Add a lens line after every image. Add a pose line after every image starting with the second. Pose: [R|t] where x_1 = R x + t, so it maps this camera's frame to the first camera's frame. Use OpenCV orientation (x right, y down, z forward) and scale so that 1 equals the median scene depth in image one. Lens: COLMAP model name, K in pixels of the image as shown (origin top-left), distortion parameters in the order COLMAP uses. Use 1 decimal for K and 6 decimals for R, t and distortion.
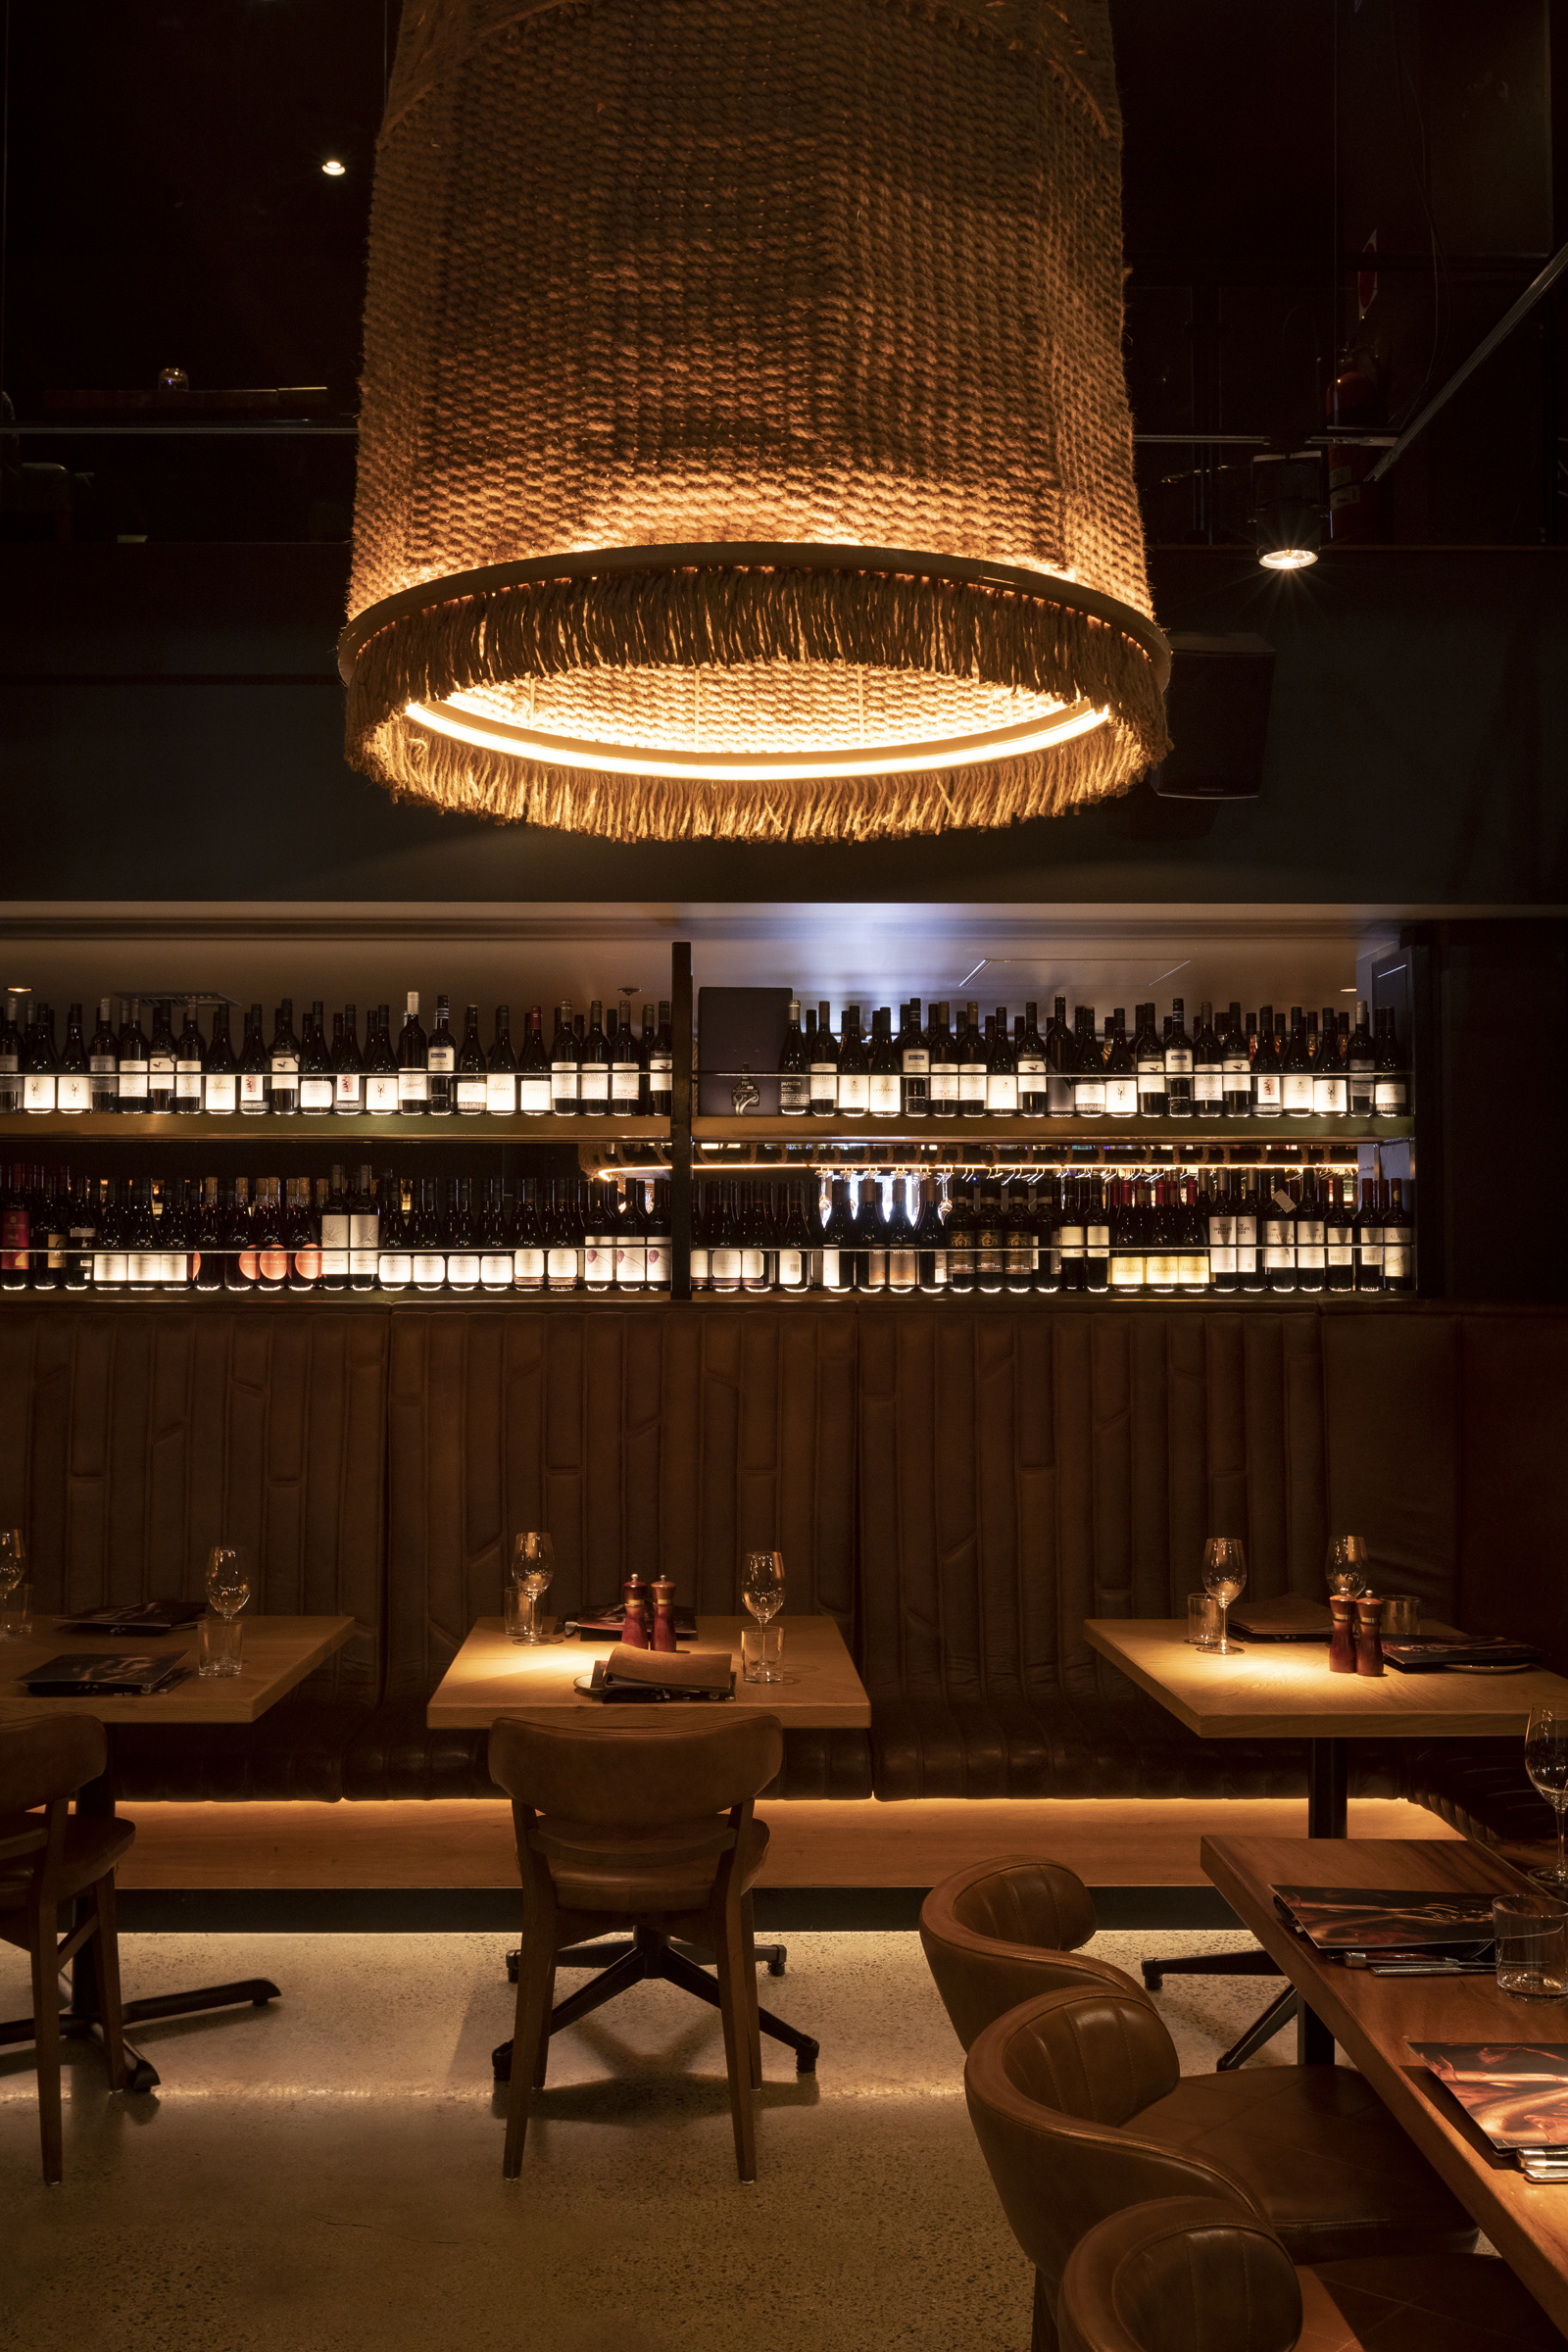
lens RADIAL K [[2201.4, 0, 784.0], [0, 2201.4, 1176.0], [0, 0, 1]] dist [-0.031445, 0.002220]
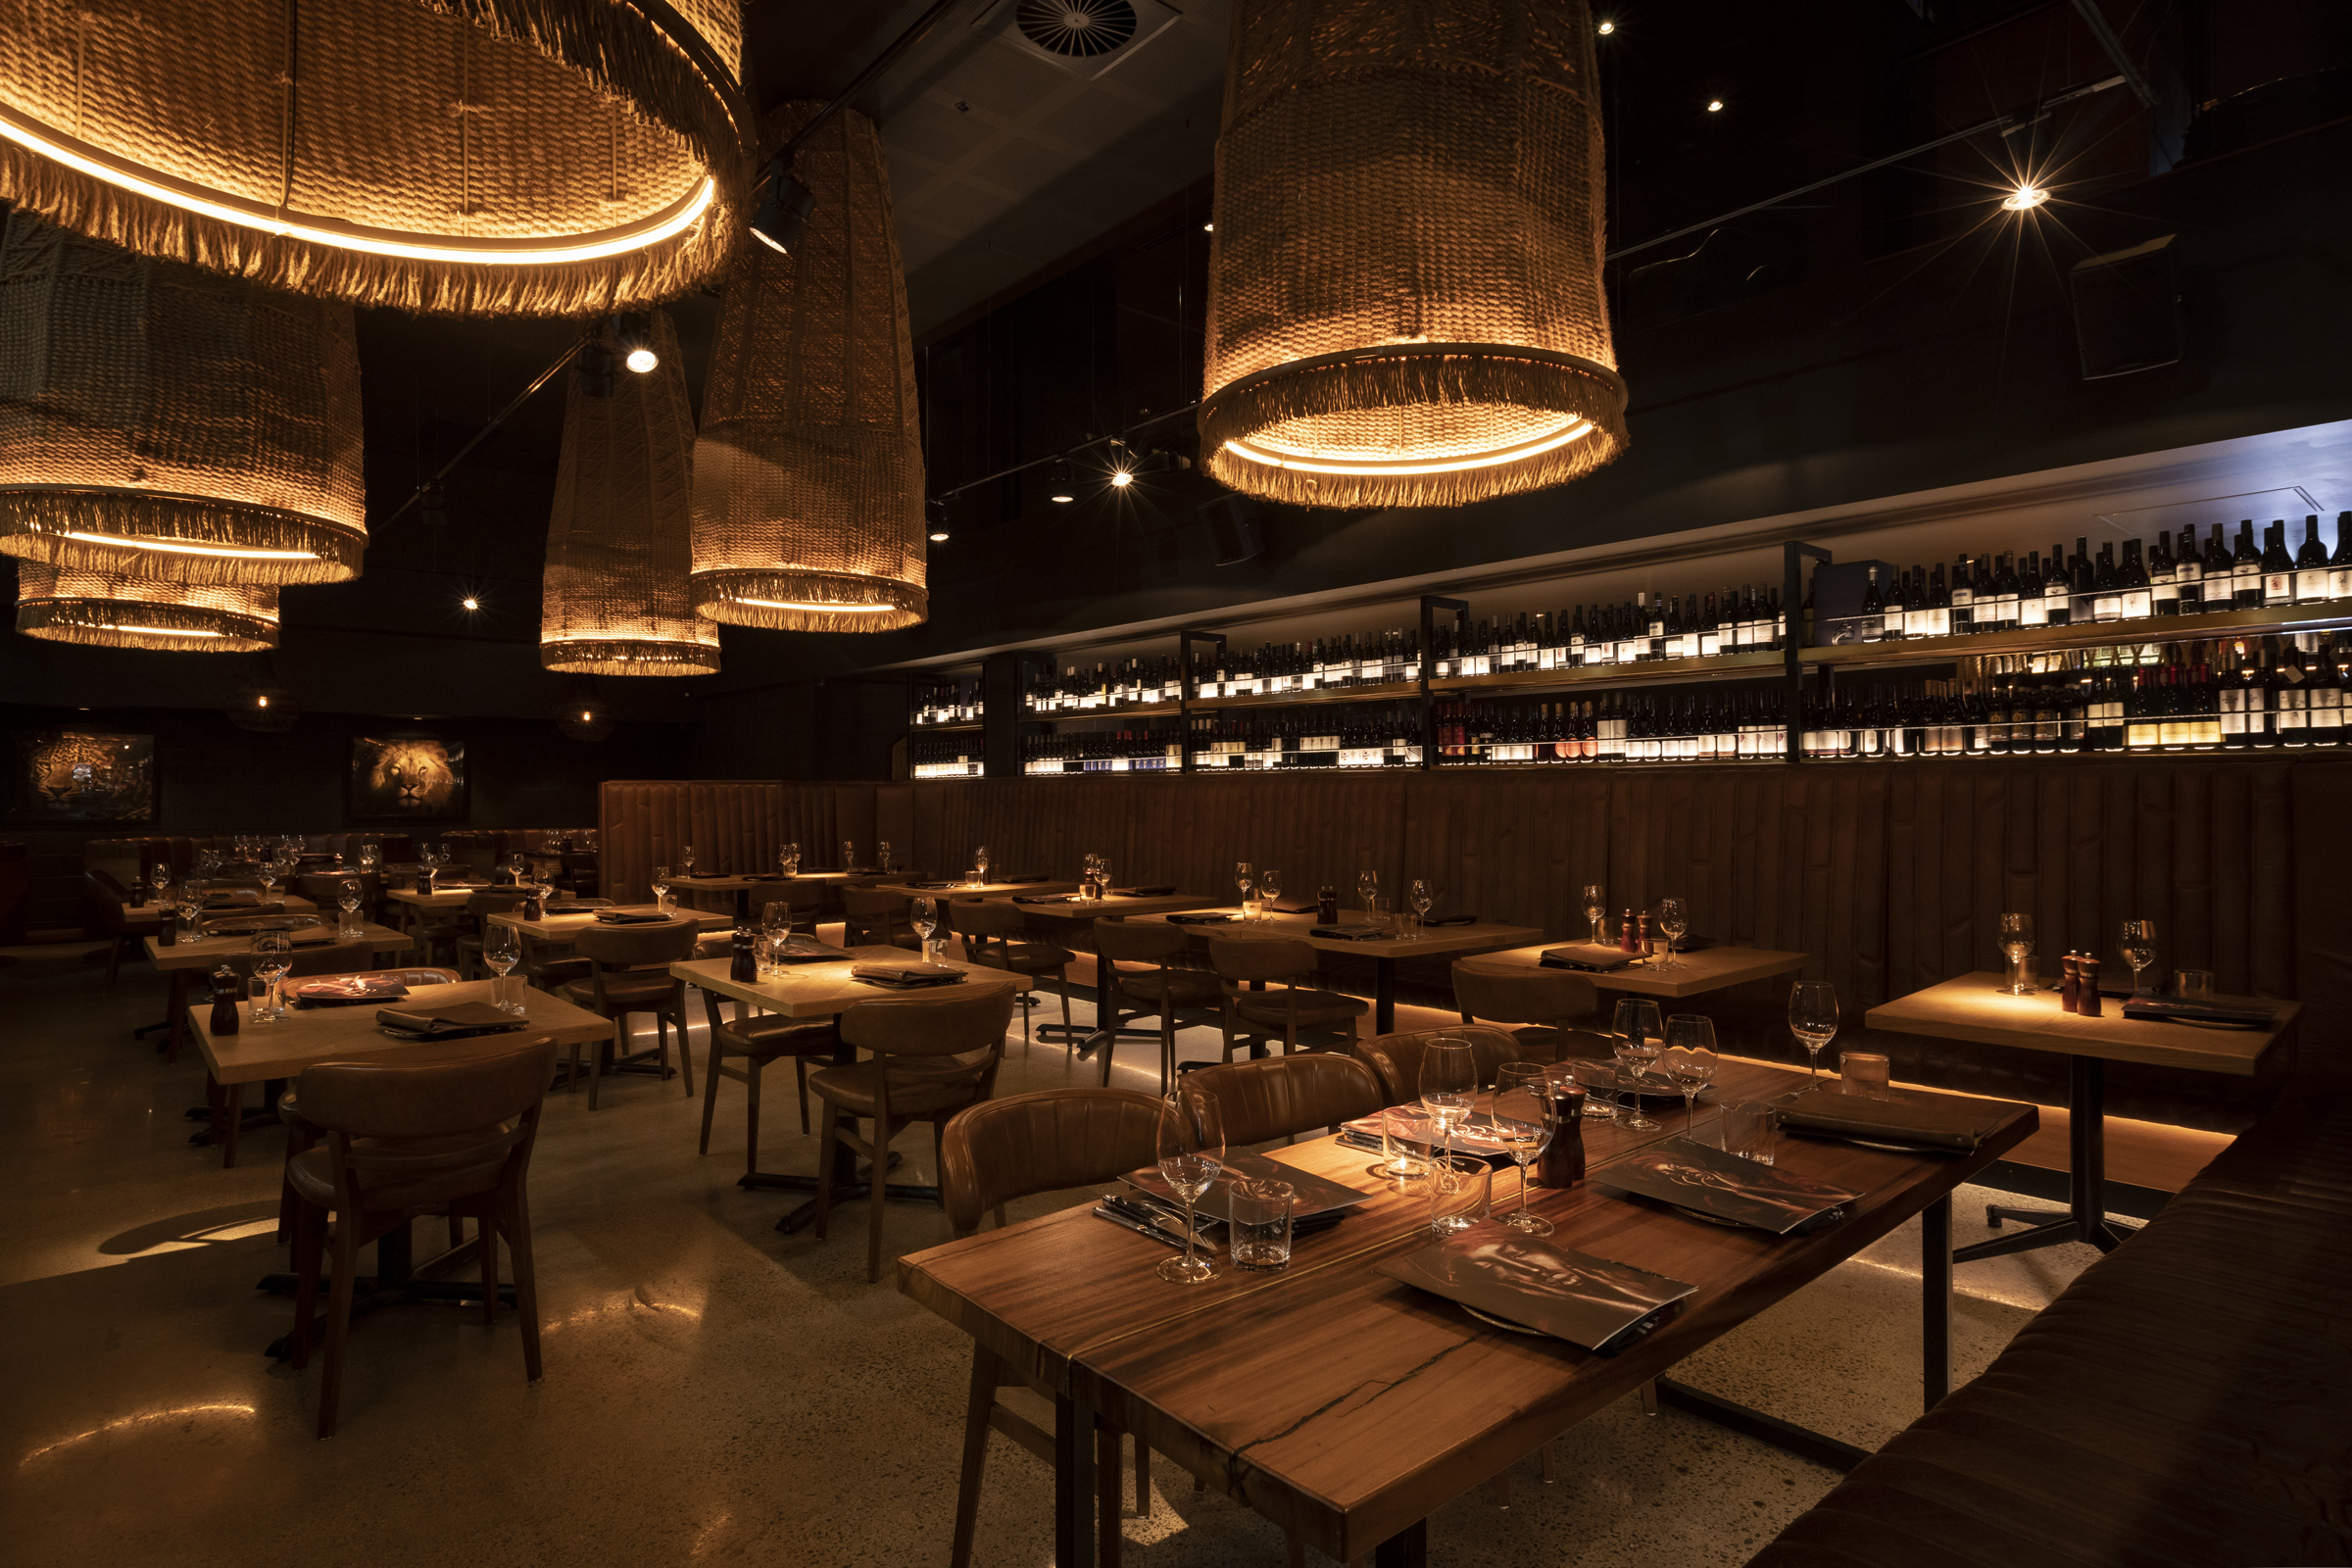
lens RADIAL K [[1265.3, 0, 1180.2], [0, 1265.3, 771.9], [0, 0, 1]] dist [0.003471, -0.002984]
pose [[0.637460, -0.015781, -0.770322, 0.380377], [0.036648, 0.999280, 0.009856, 0.036915], [0.769612, -0.034514, 0.637579, 0.061006]]
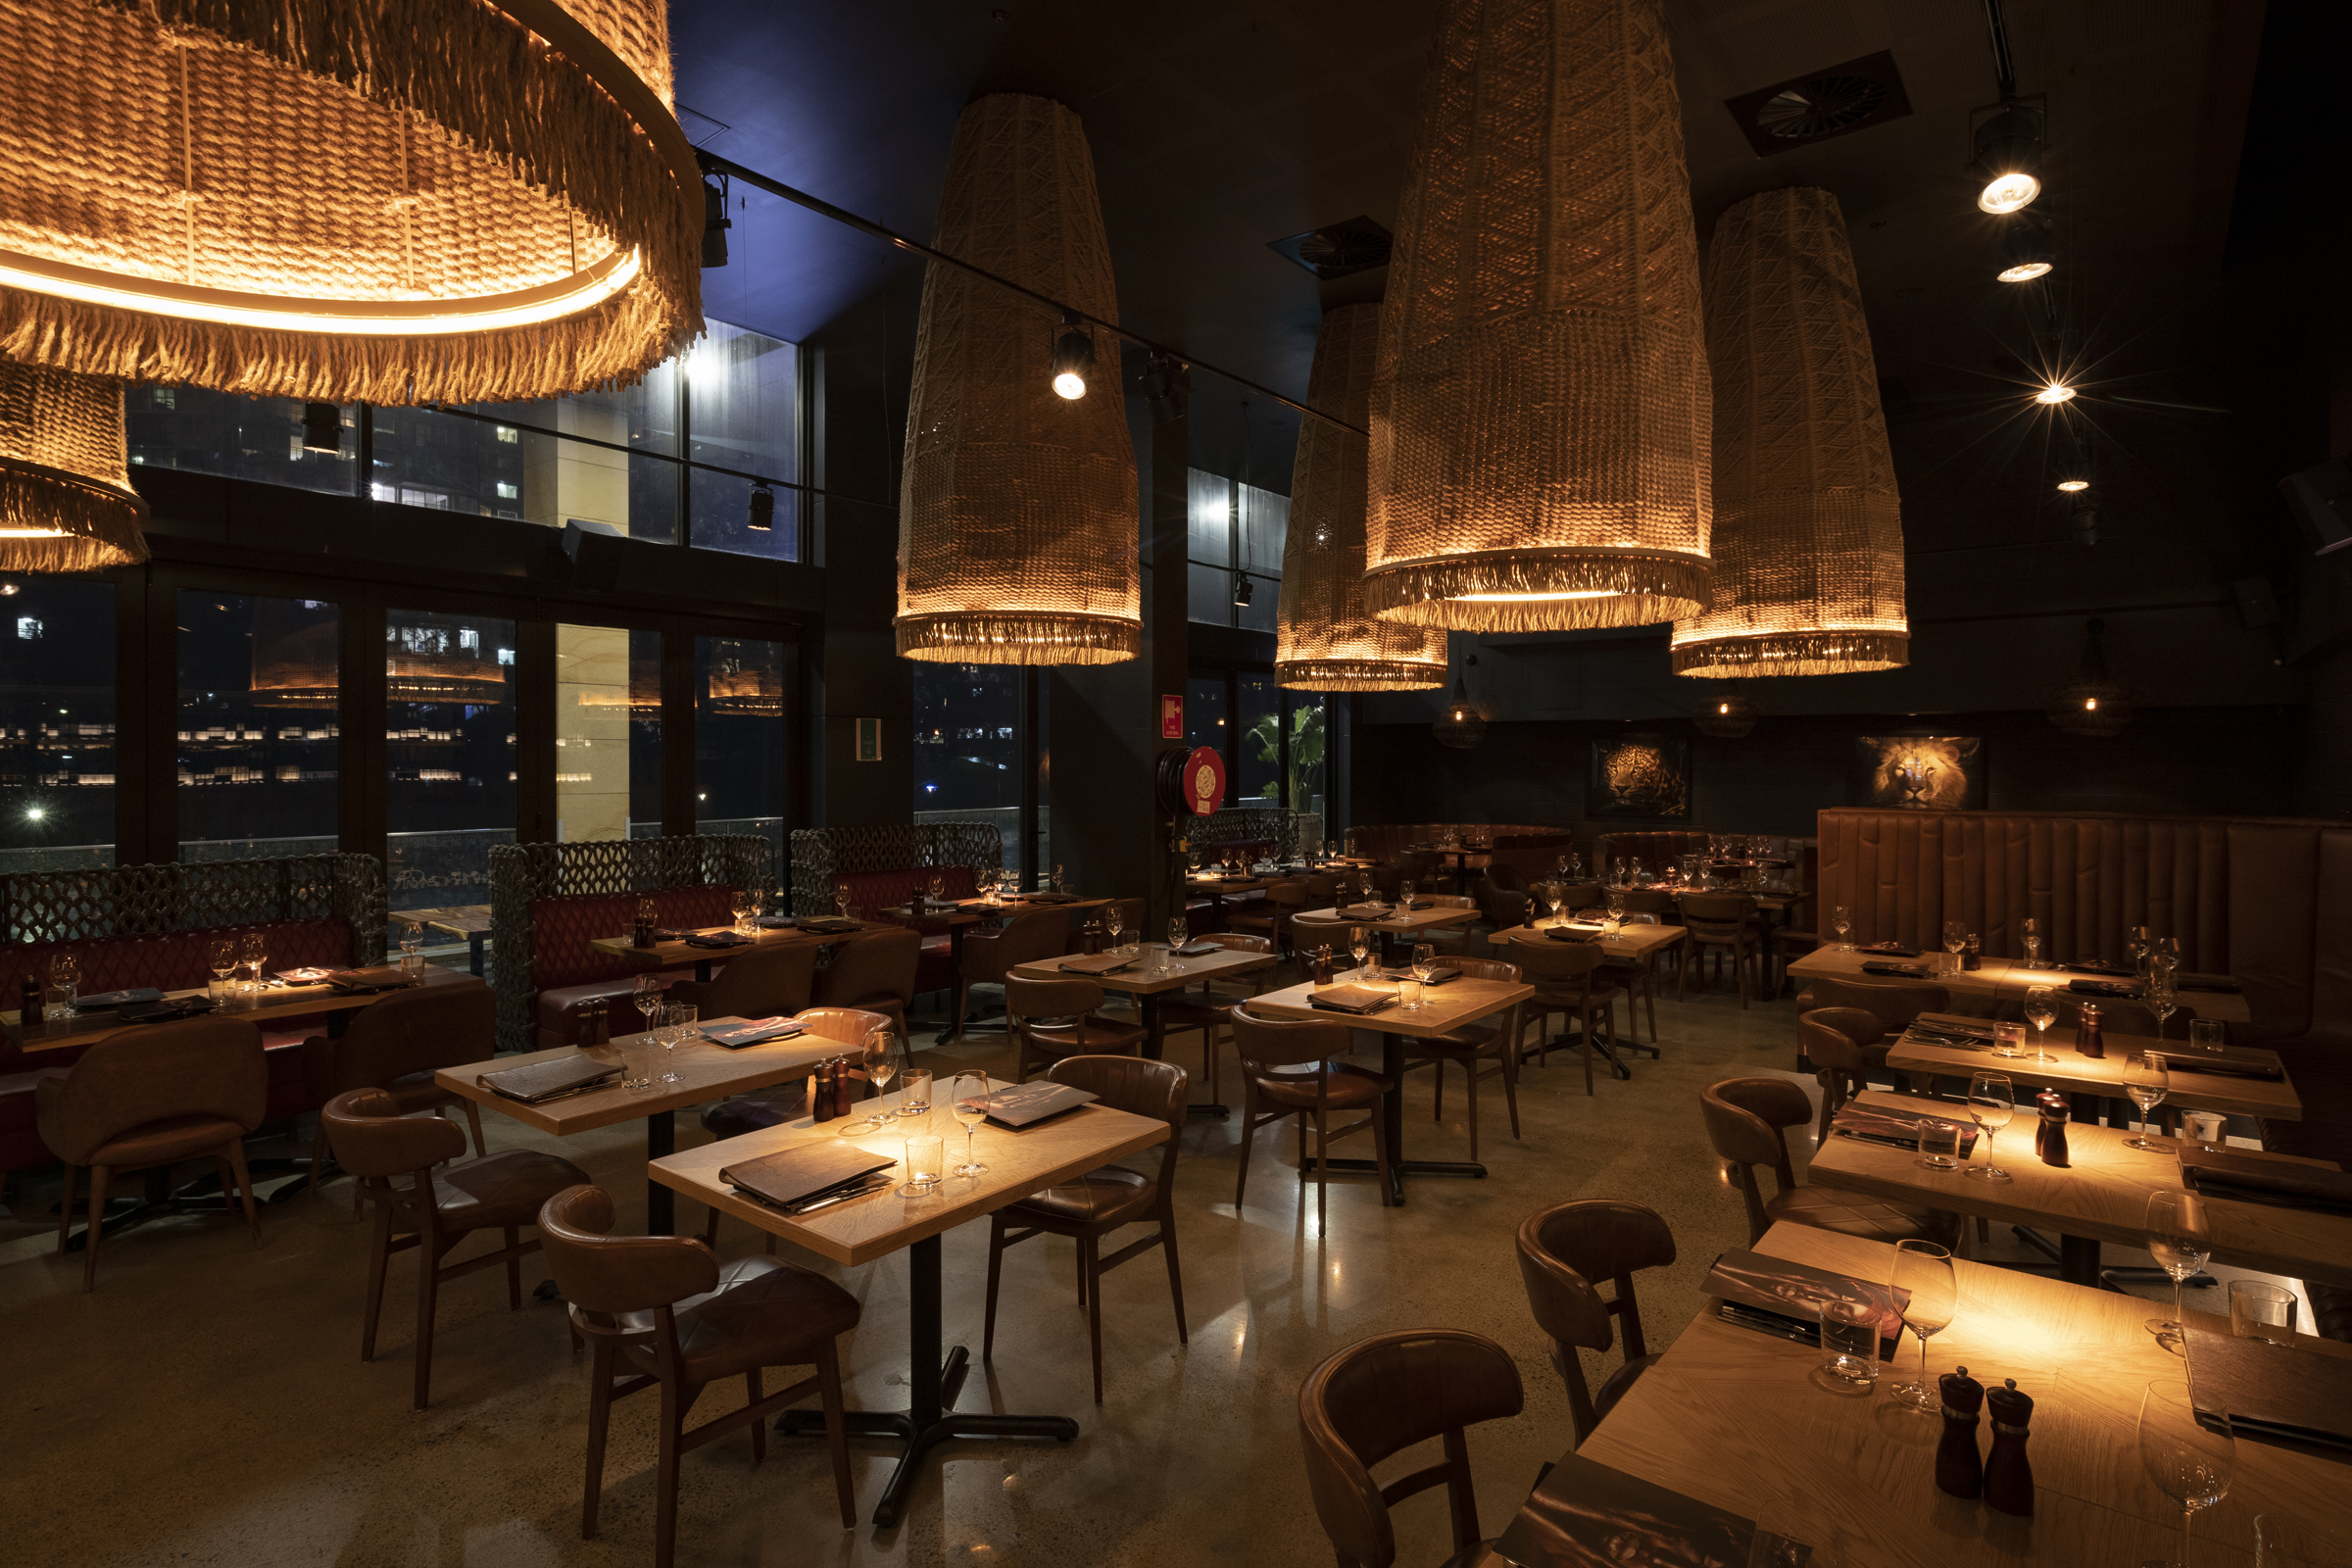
lens RADIAL K [[1217.1, 0, 1173.4], [0, 1217.1, 769.0], [0, 0, 1]] dist [-0.002155, -0.002184]
pose [[-0.640561, 0.005181, -0.767890, 0.035242], [0.030205, 0.999373, -0.018453, 0.001309], [0.767313, -0.035014, -0.640316, 0.798452]]
